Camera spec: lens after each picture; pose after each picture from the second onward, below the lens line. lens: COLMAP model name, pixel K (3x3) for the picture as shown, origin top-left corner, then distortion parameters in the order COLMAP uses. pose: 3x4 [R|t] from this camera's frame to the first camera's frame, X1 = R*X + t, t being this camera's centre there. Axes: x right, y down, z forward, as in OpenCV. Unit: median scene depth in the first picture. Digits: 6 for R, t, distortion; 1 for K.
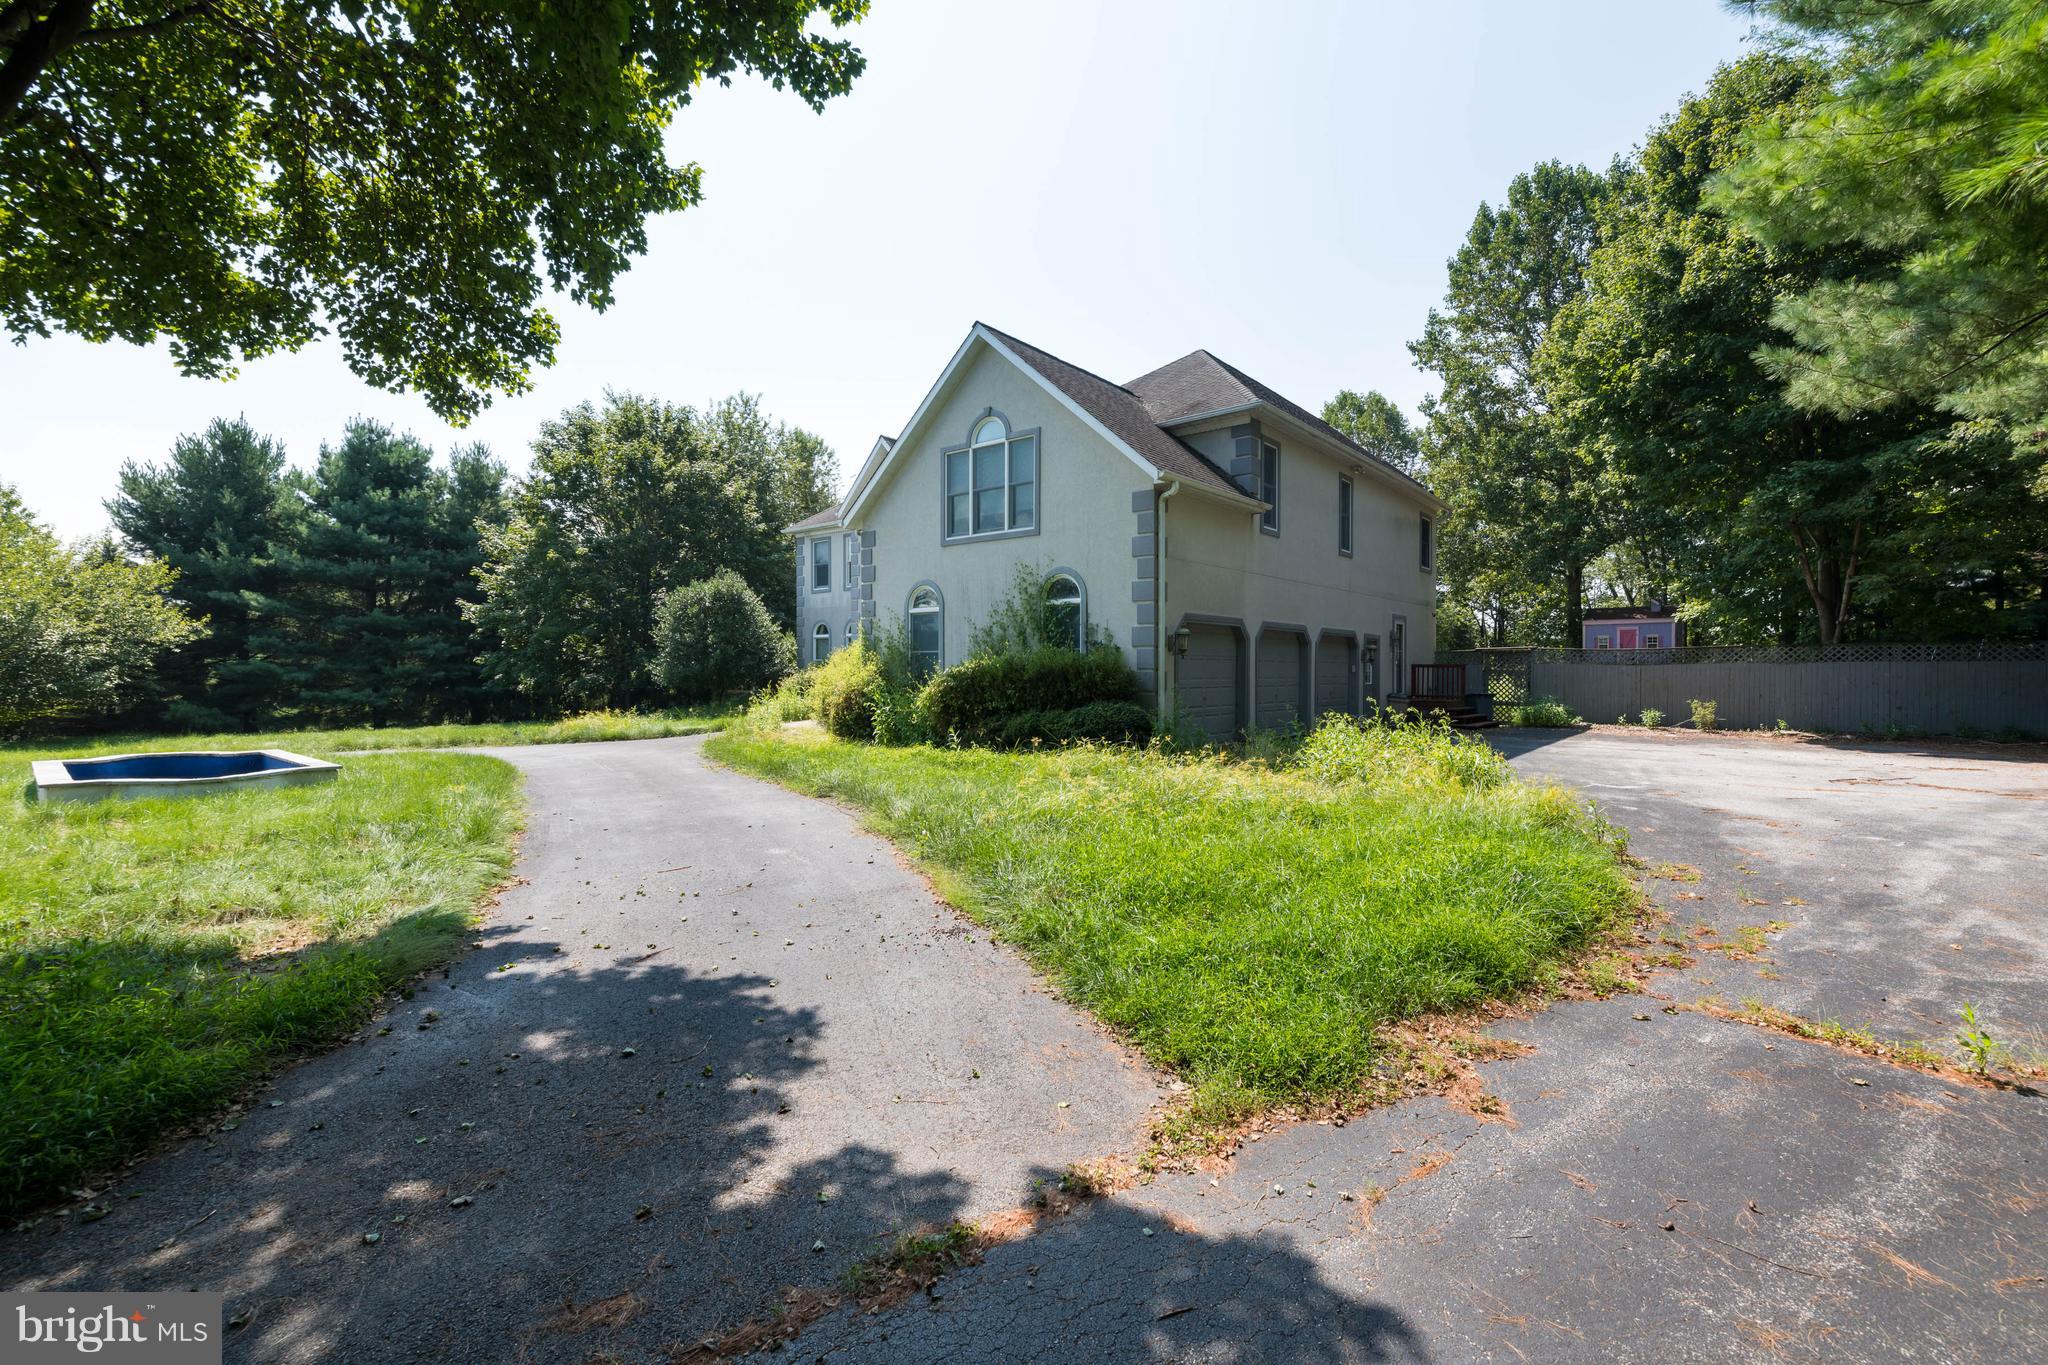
lens RADIAL K [[880.3, 0, 1023.9], [0, 880.3, 675.8], [0, 0, 1]] dist [0.006375, -0.001130]
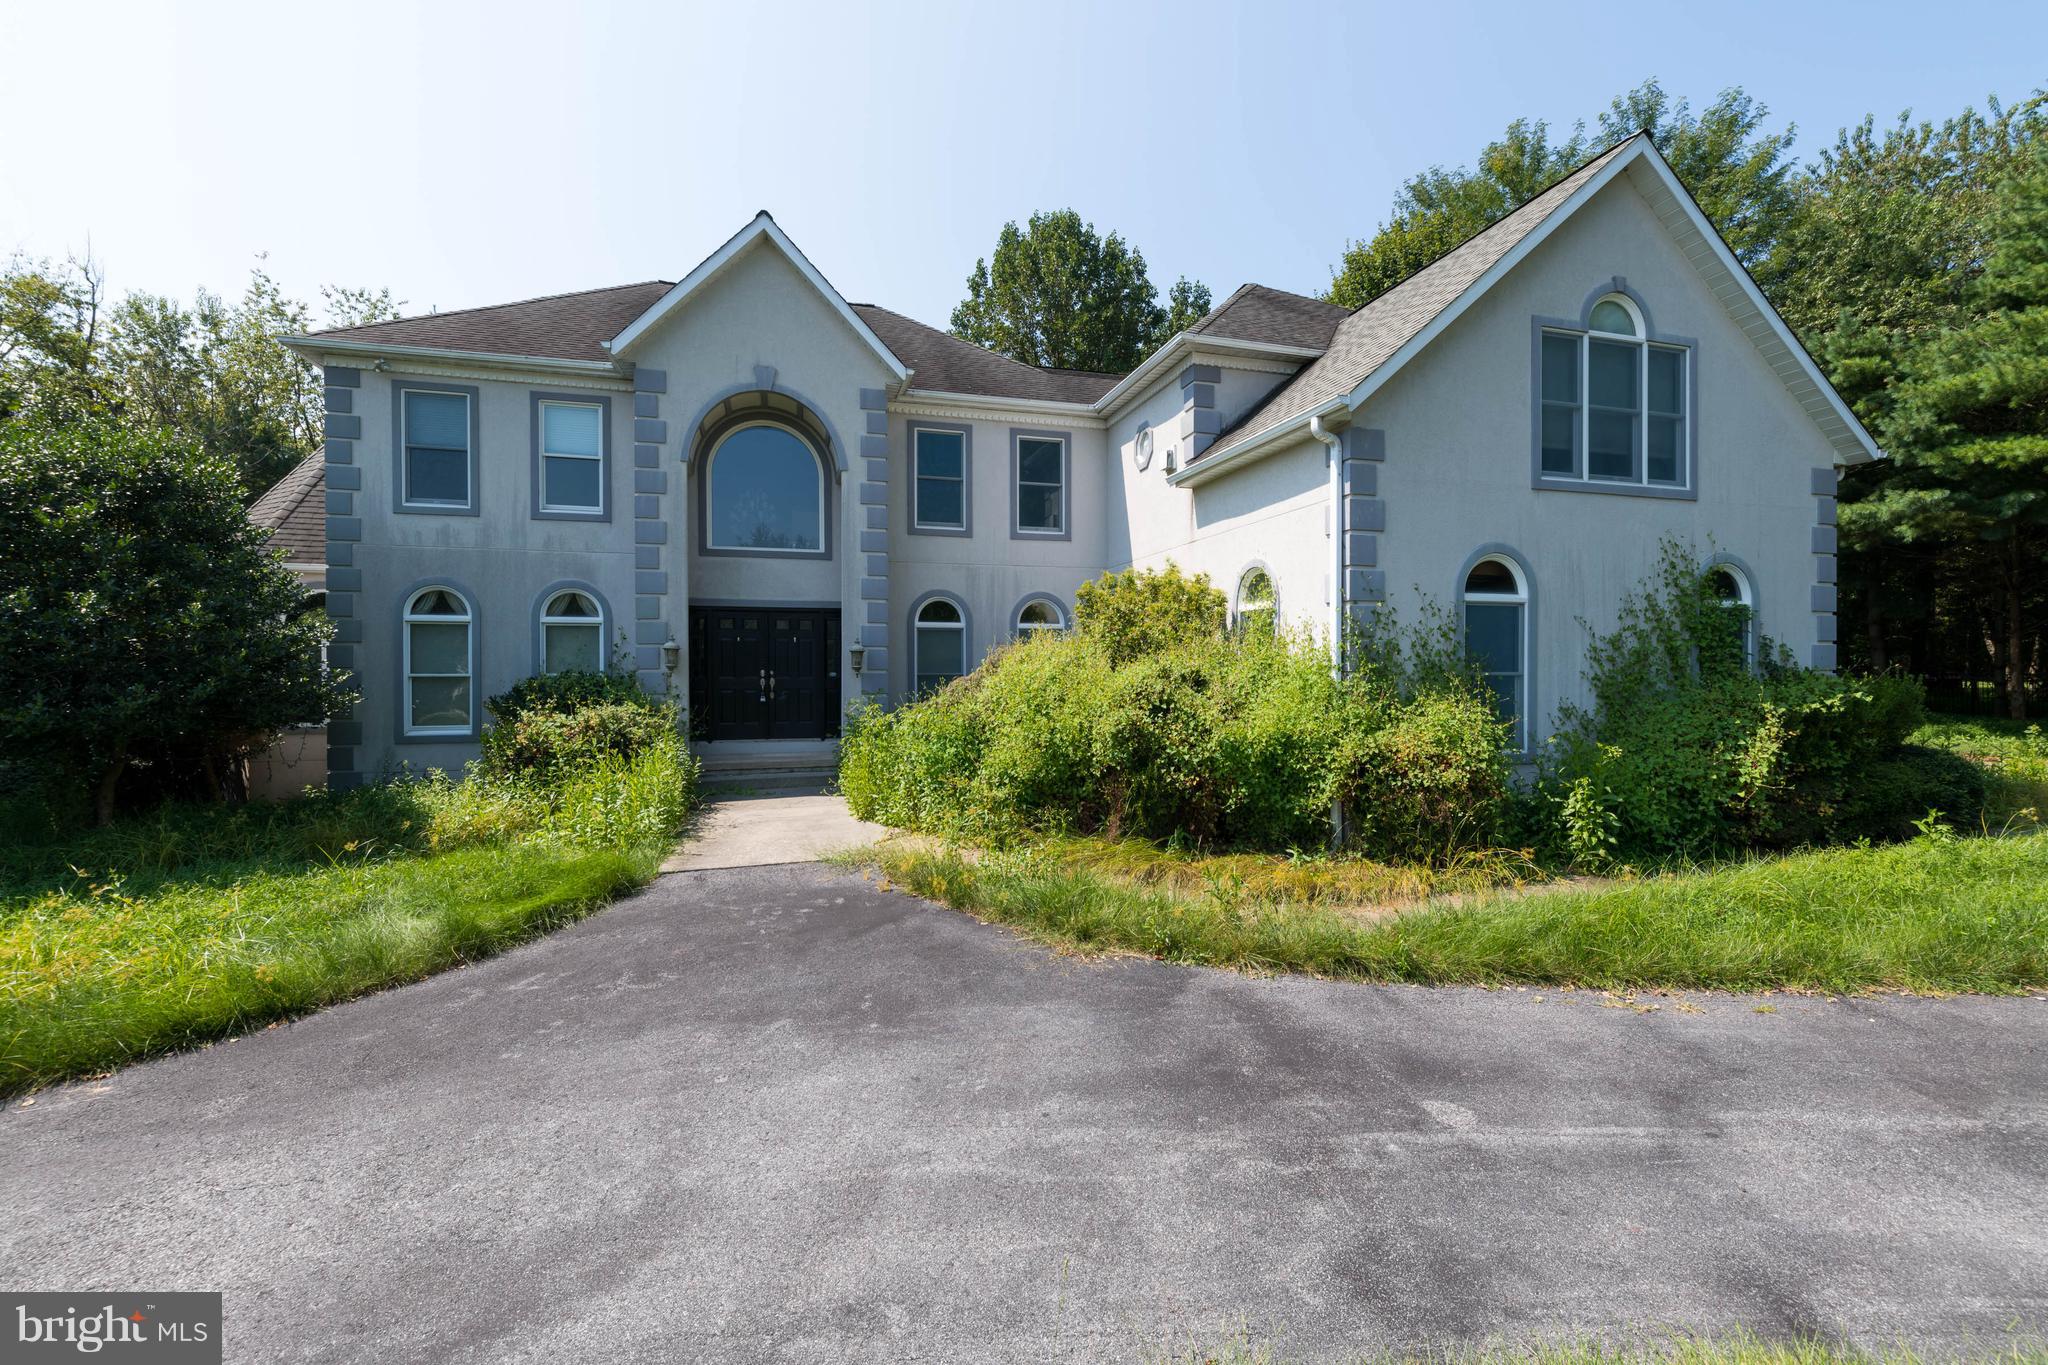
lens RADIAL K [[880.3, 0, 1025.1], [0, 880.3, 677.4], [0, 0, 1]] dist [0.006375, -0.001130]
pose [[0.547580, -0.013069, 0.836651, -0.795287], [0.008897, 0.999912, 0.009796, -0.035354], [-0.836706, 0.002080, 0.547648, 1.017969]]
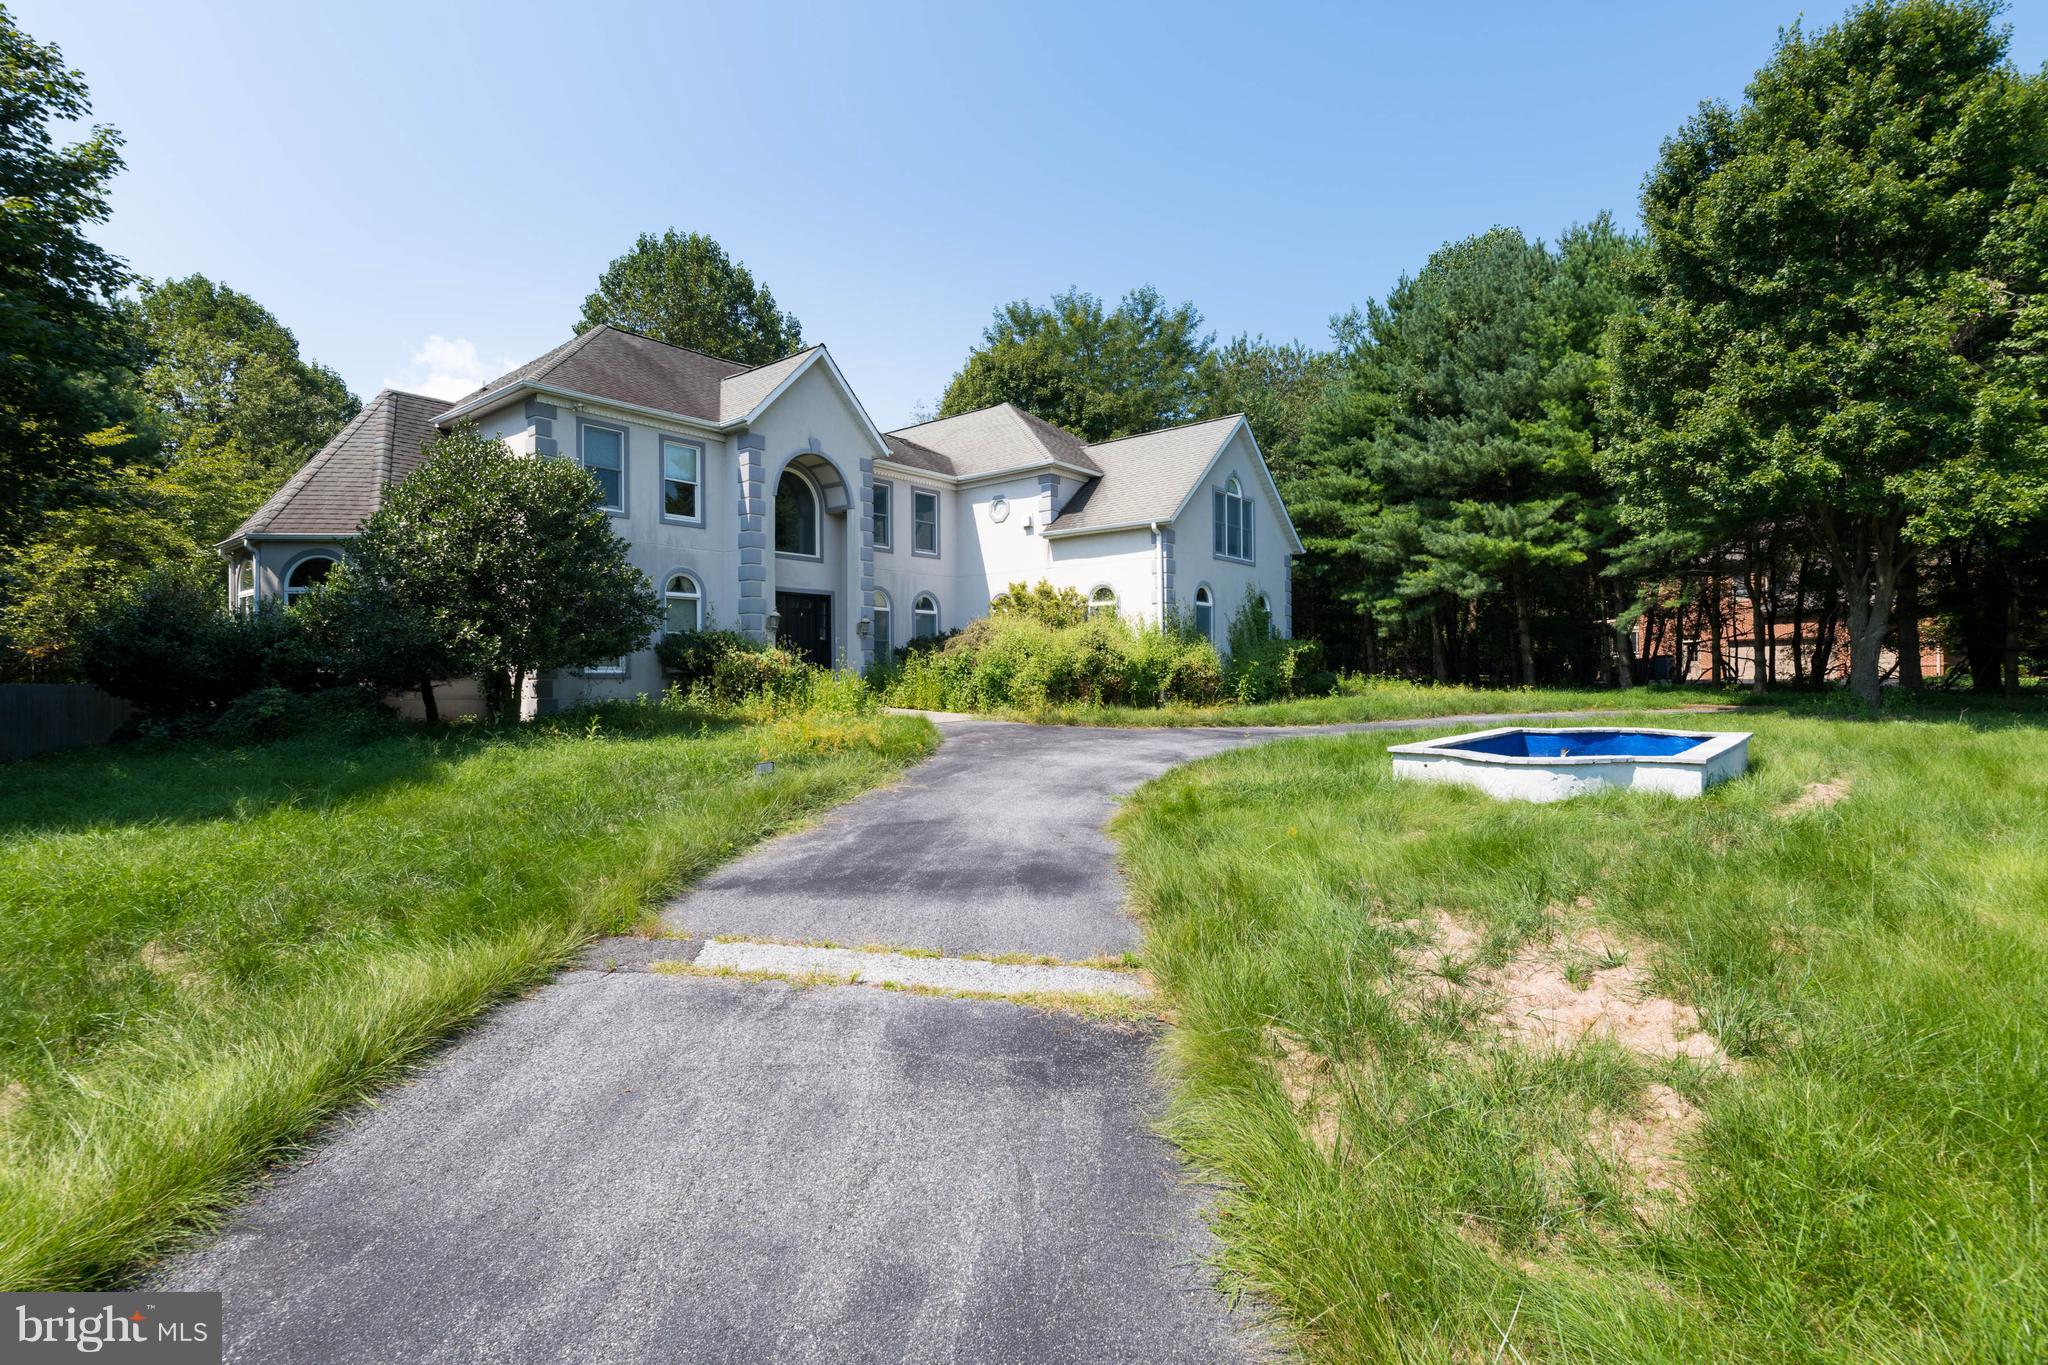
lens RADIAL K [[983.0, 0, 1022.2], [0, 983.0, 681.3], [0, 0, 1]] dist [0.002879, 0.000137]
pose [[-0.019111, -0.003471, 0.999811, -1.669985], [0.012902, 0.999910, 0.003718, 0.032305], [-0.999734, 0.012970, -0.019065, 1.396738]]
